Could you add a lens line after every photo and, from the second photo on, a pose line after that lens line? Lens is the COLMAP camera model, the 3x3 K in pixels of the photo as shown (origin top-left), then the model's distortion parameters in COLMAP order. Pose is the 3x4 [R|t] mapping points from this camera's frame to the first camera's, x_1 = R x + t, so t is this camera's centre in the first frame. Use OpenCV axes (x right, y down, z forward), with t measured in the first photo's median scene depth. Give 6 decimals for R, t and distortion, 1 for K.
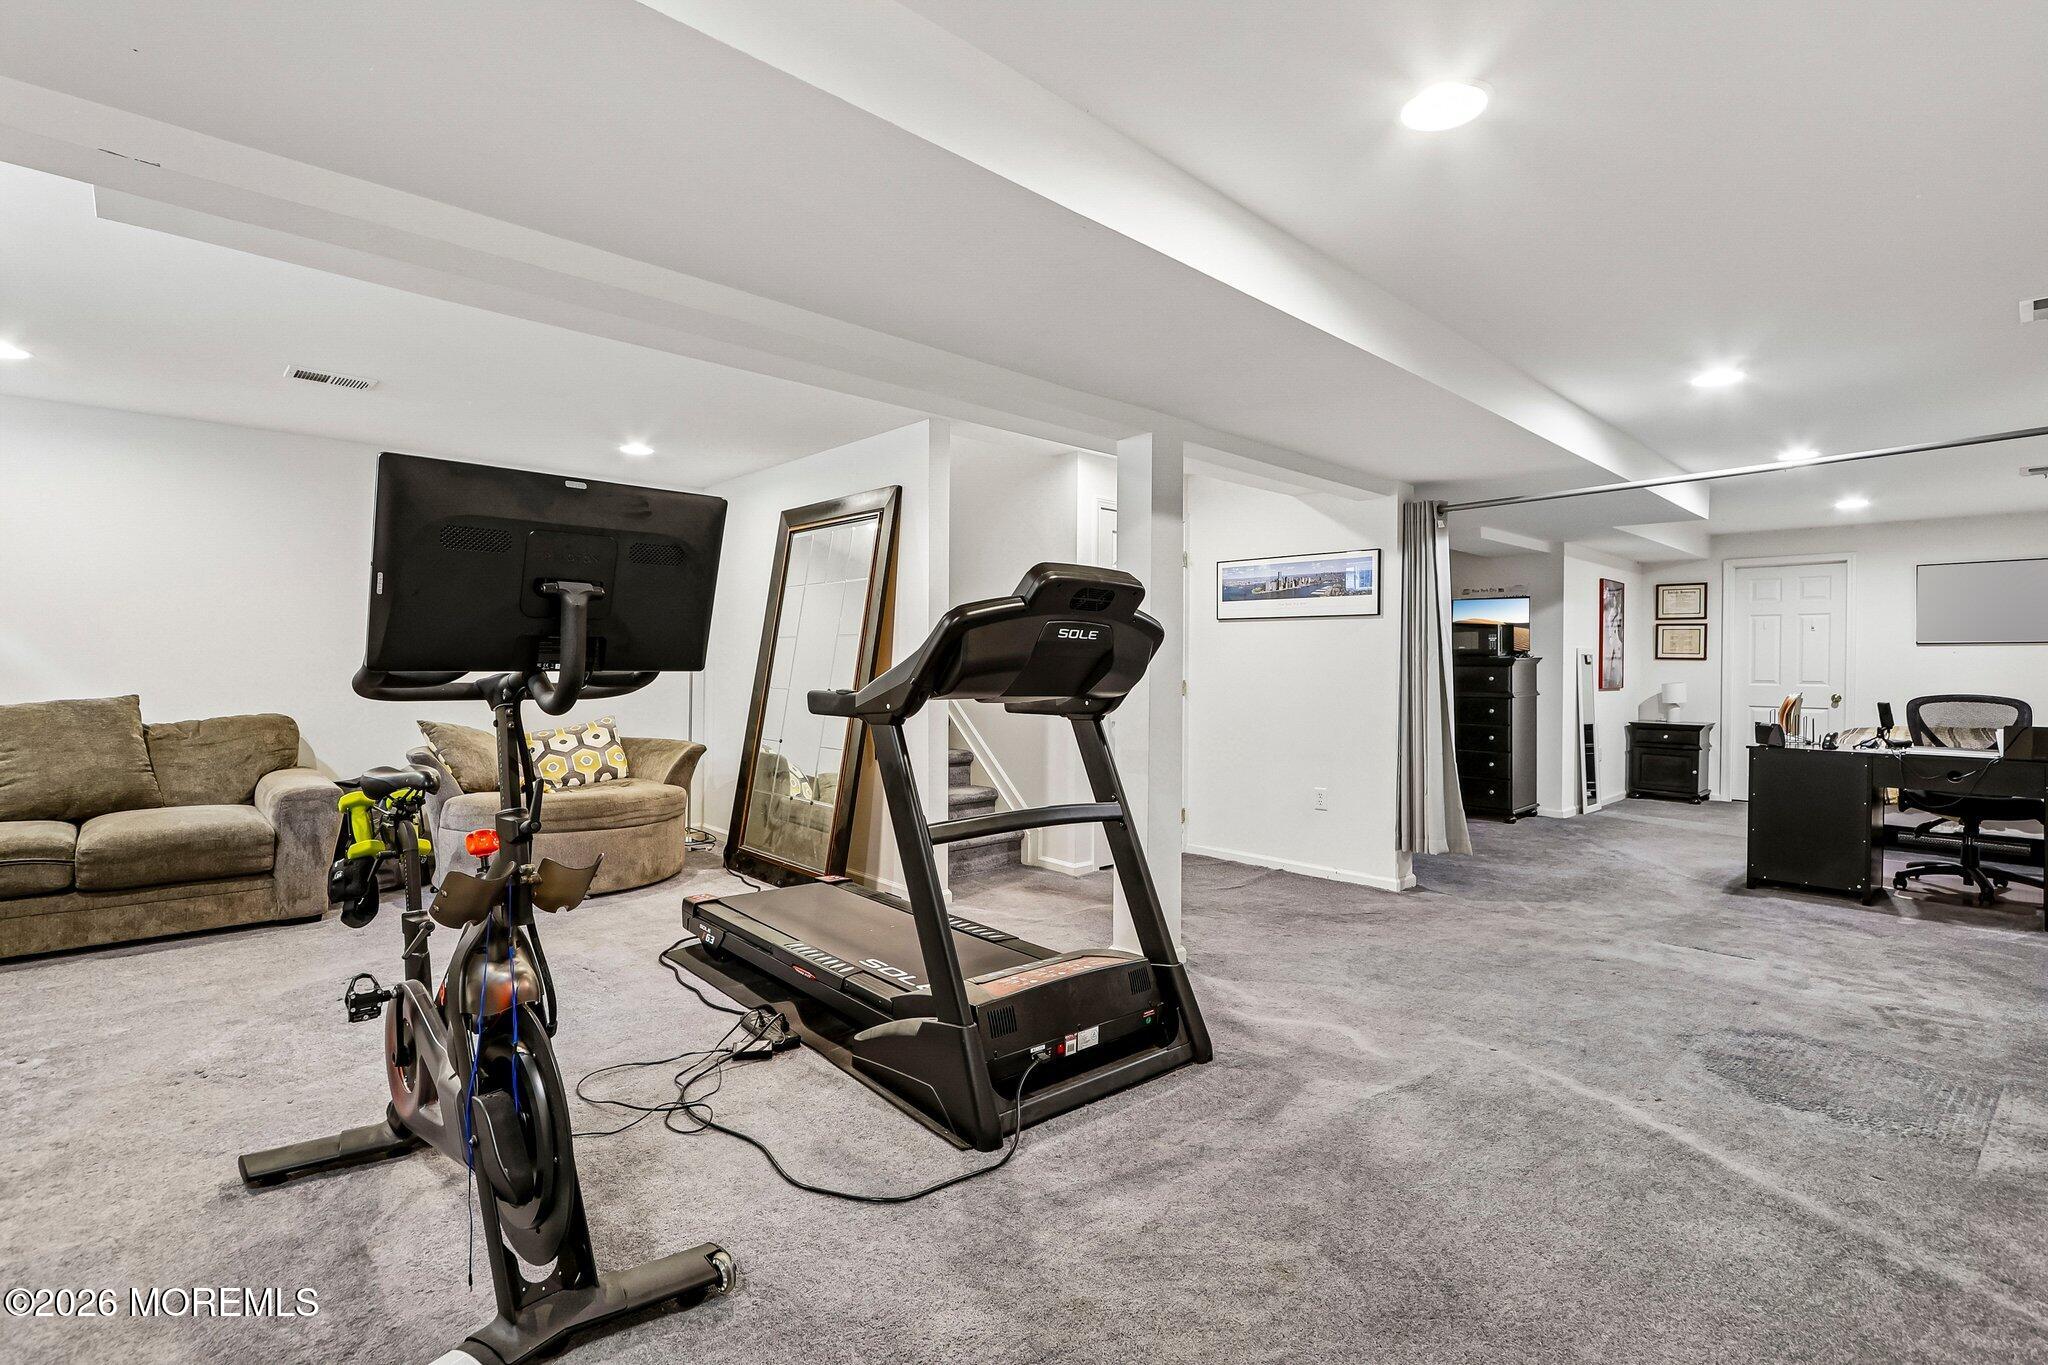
lens RADIAL K [[943.1, 0, 1015.1], [0, 943.1, 675.4], [0, 0, 1]] dist [-0.005225, -0.000881]
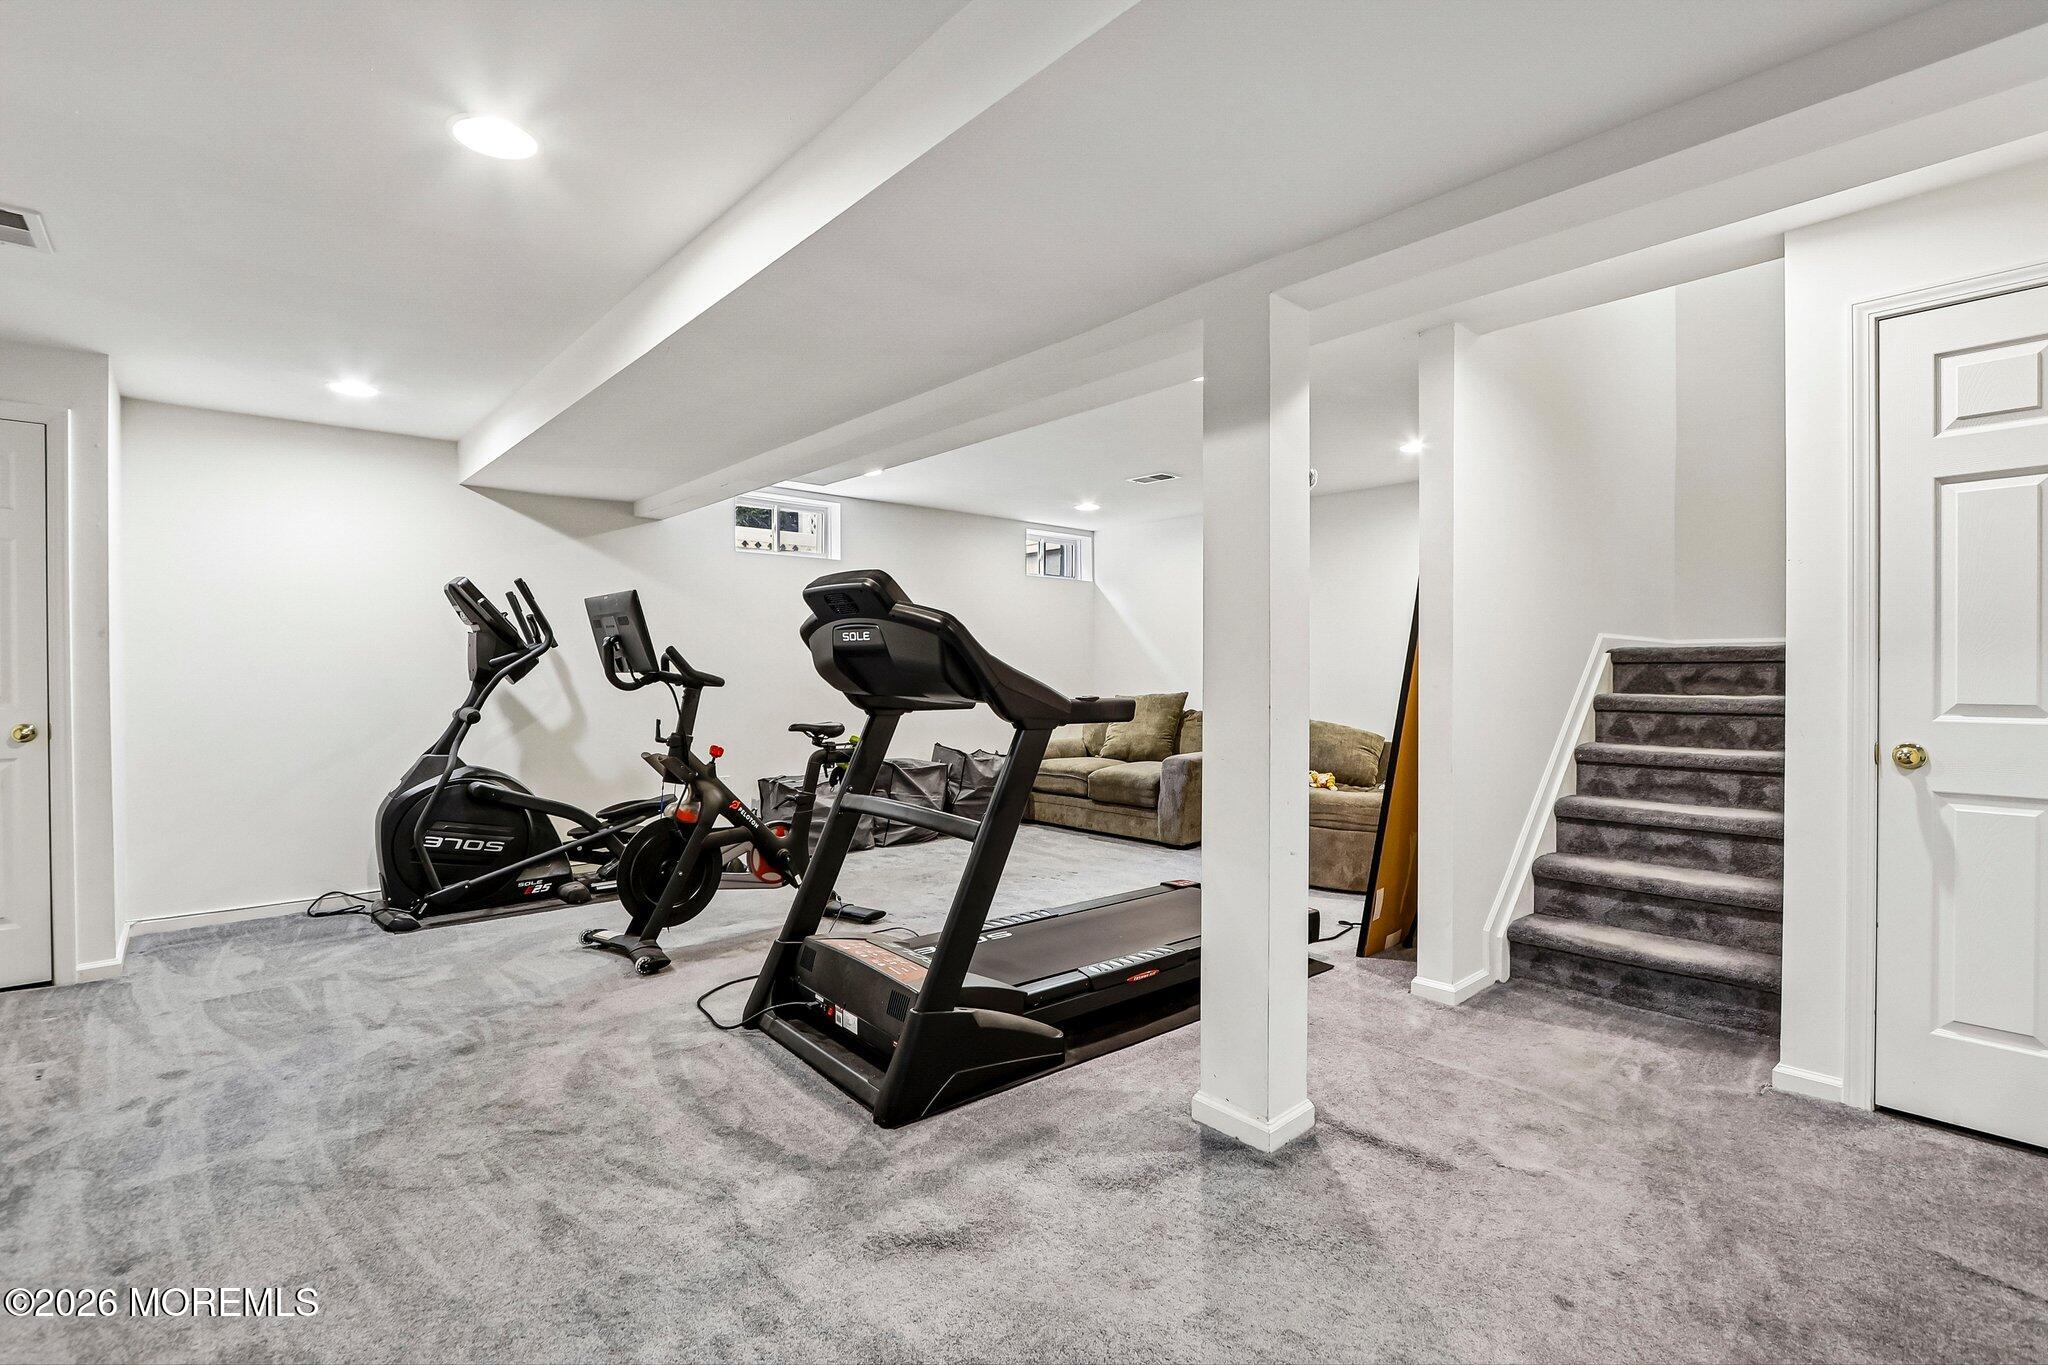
lens RADIAL K [[943.1, 0, 1014.7], [0, 943.1, 676.6], [0, 0, 1]] dist [-0.005225, -0.000881]
pose [[-0.020877, -0.004272, -0.999773, 0.848045], [-0.010058, 0.999941, -0.004063, 0.003051], [0.999731, 0.009971, -0.020918, 0.908331]]
